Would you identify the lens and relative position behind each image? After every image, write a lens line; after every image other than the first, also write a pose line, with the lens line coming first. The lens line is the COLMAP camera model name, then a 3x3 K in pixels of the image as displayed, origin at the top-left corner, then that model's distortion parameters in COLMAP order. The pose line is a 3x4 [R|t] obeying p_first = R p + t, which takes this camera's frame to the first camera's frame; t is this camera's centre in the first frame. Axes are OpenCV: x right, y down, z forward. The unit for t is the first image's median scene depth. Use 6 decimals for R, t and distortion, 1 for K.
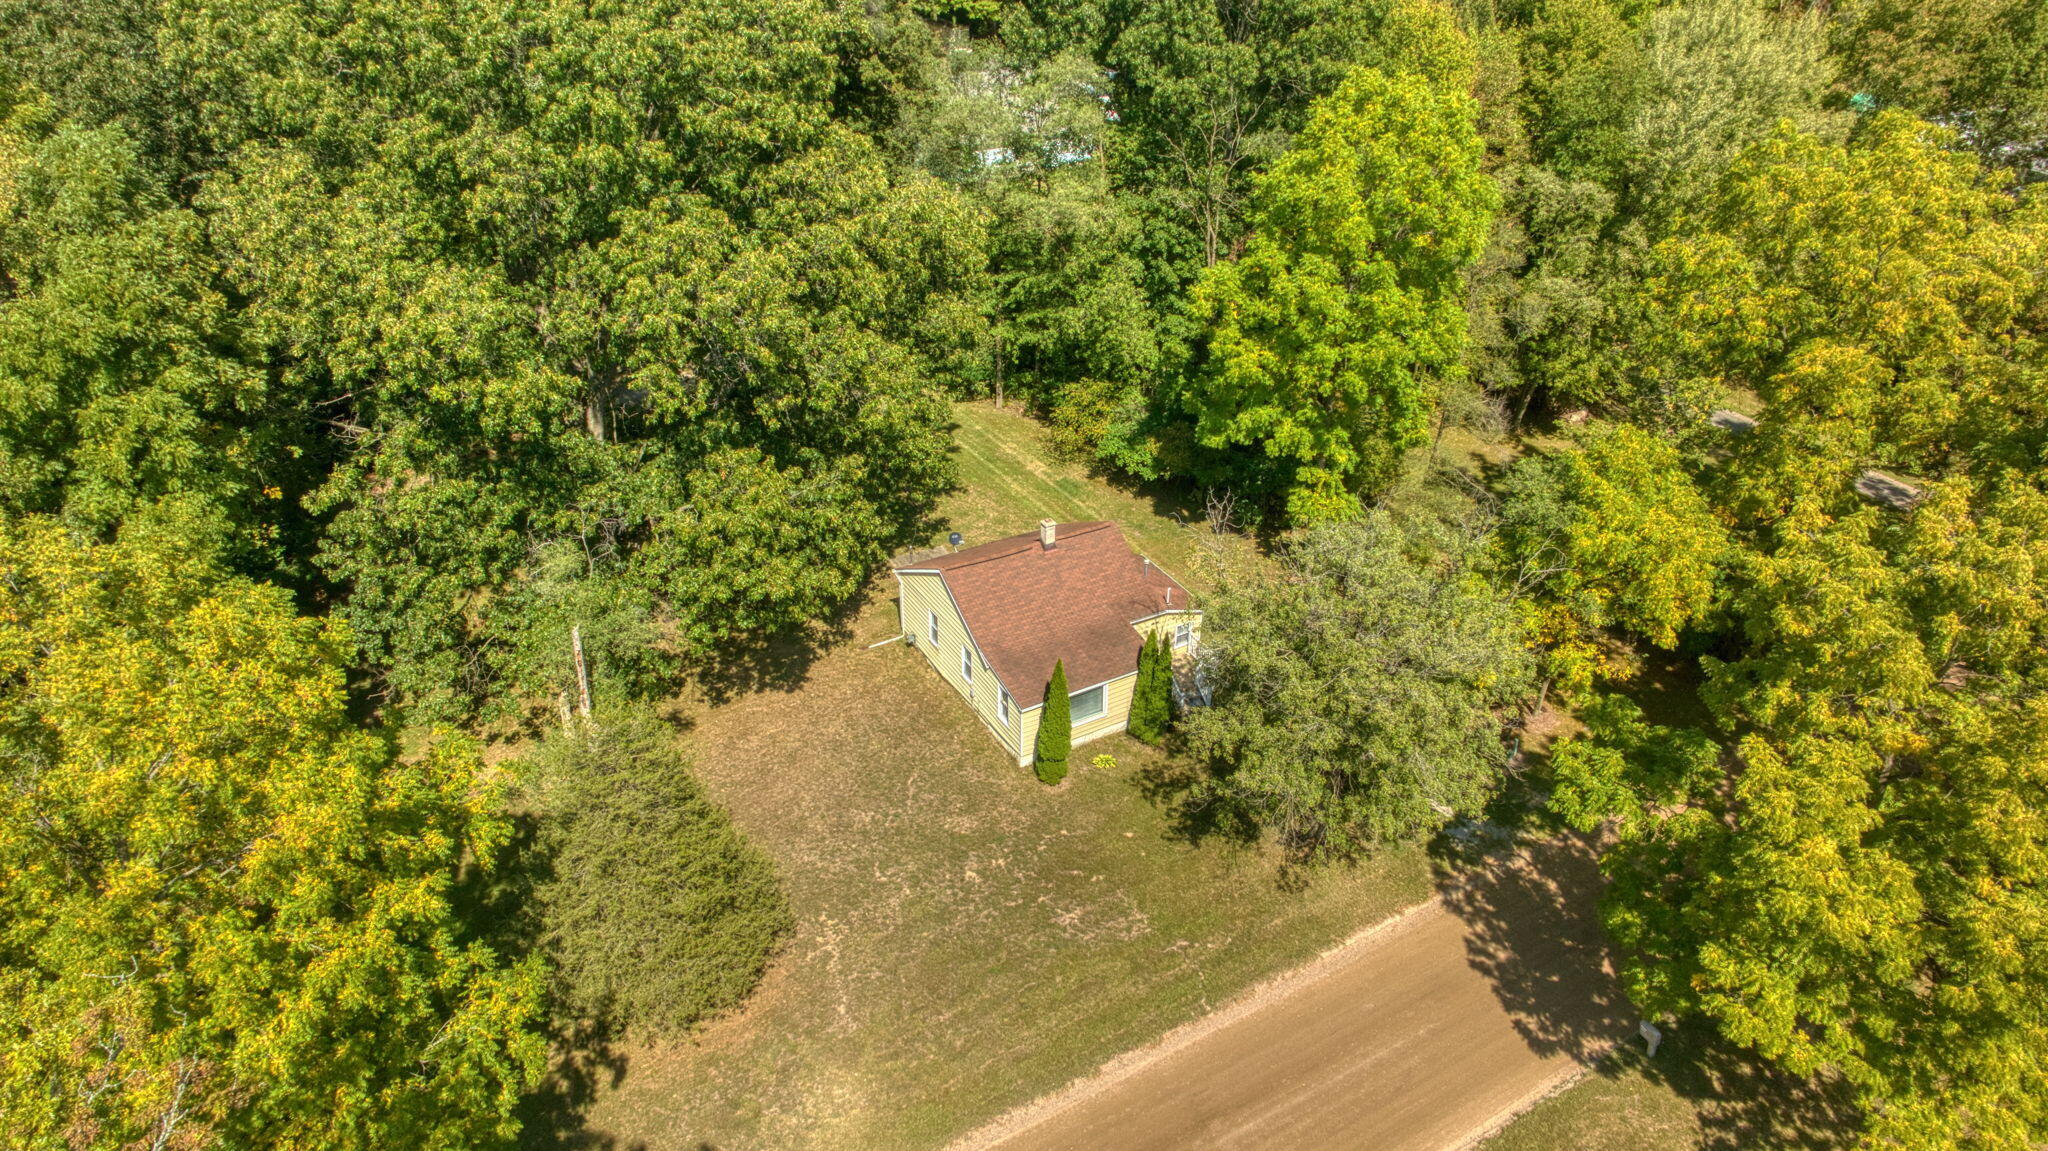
lens RADIAL K [[1470.5, 0, 987.1], [0, 1470.5, 678.1], [0, 0, 1]] dist [-0.022167, 0.018560]
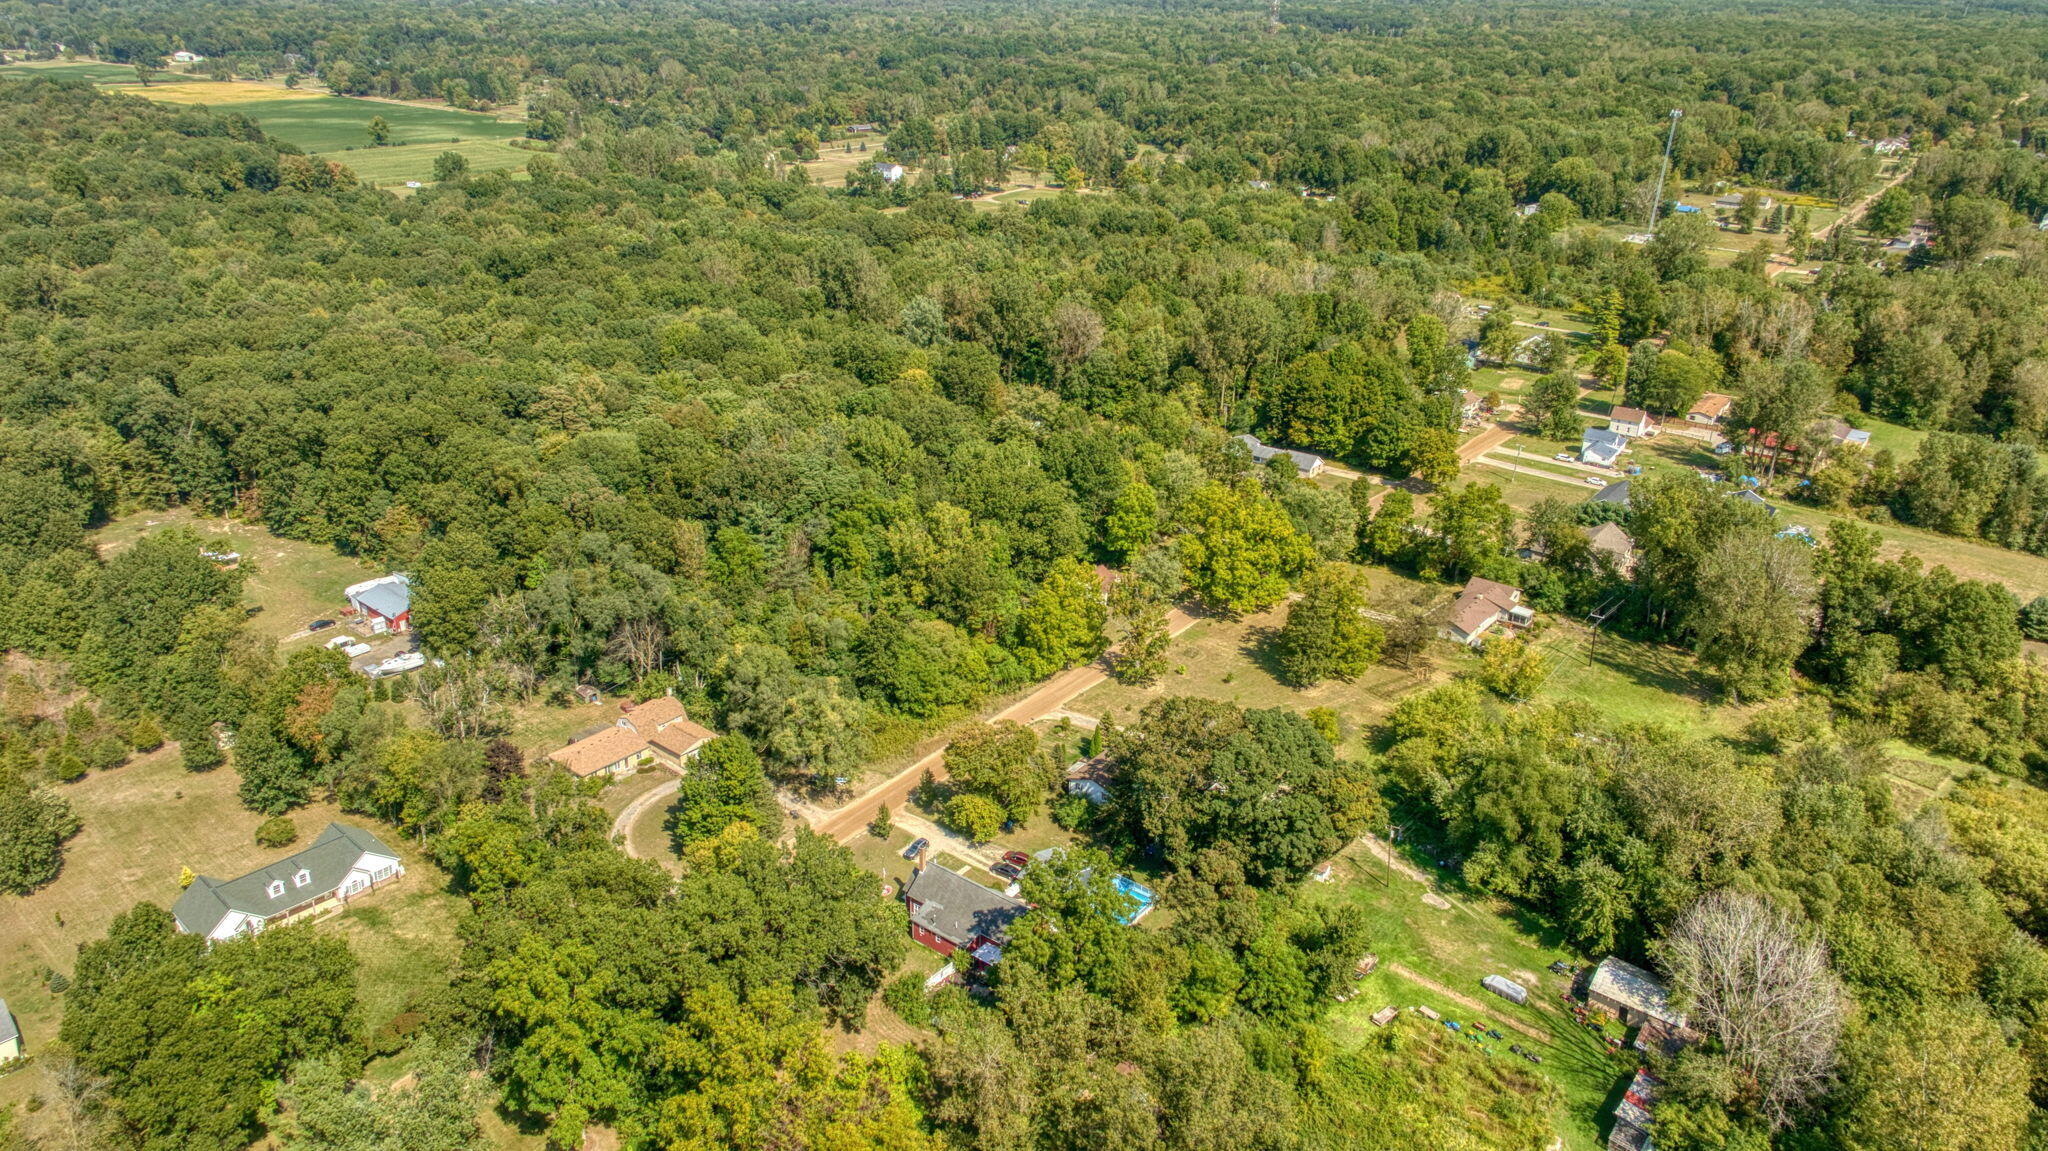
lens RADIAL K [[1486.0, 0, 1021.0], [0, 1486.0, 576.2], [0, 0, 1]] dist [-0.002862, -0.005953]
pose [[0.921931, -0.140193, 0.361094, -2.275549], [0.212576, 0.962402, -0.169095, 0.837408], [-0.323812, 0.232653, 0.917071, -4.092465]]
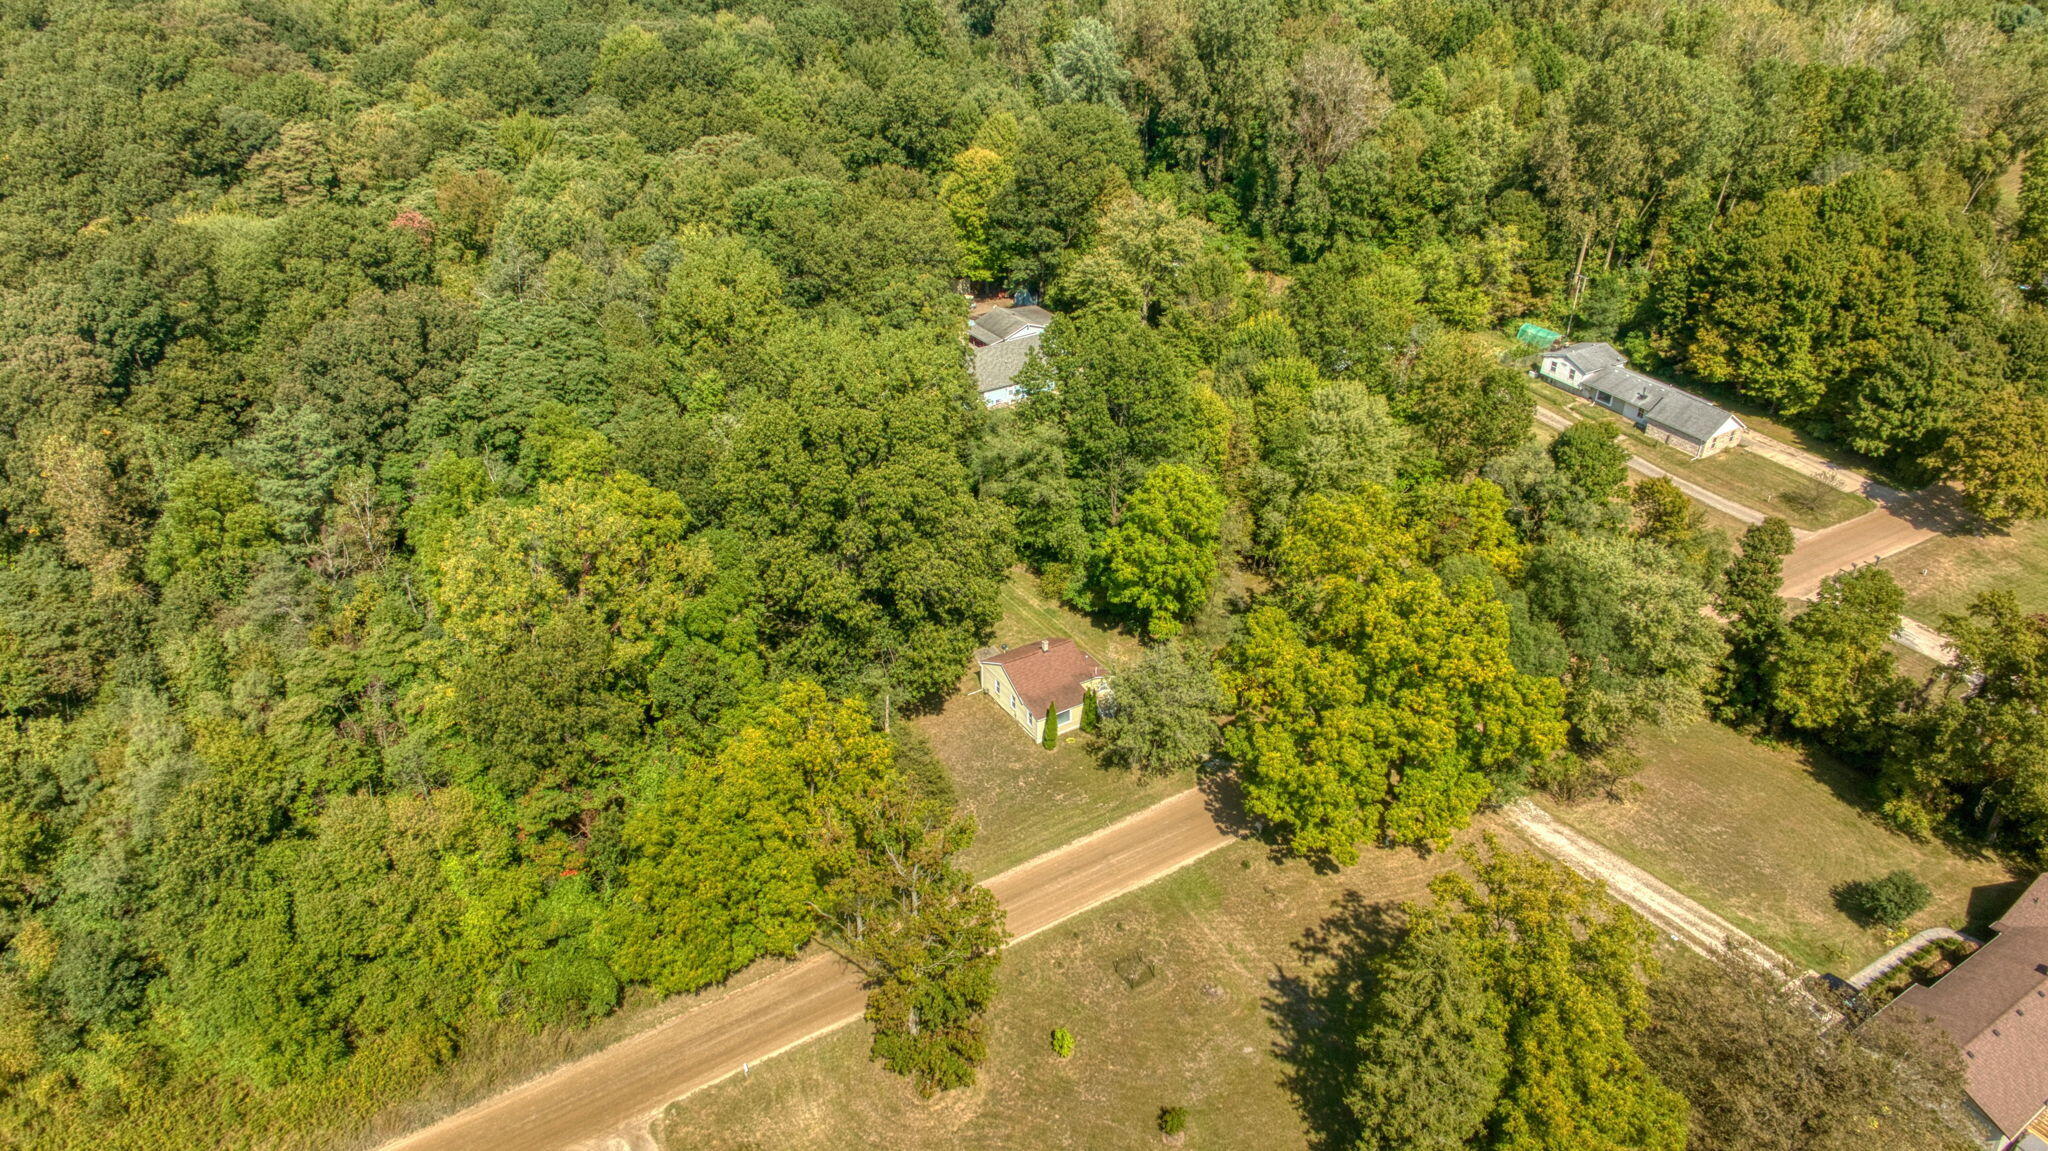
lens RADIAL K [[1470.5, 0, 1020.5], [0, 1470.5, 680.4], [0, 0, 1]] dist [-0.022167, 0.018560]
pose [[0.998504, -0.025131, 0.048562, -0.118432], [0.025232, 0.999681, -0.001463, -0.041293], [-0.048510, 0.002686, 0.998819, -1.419881]]
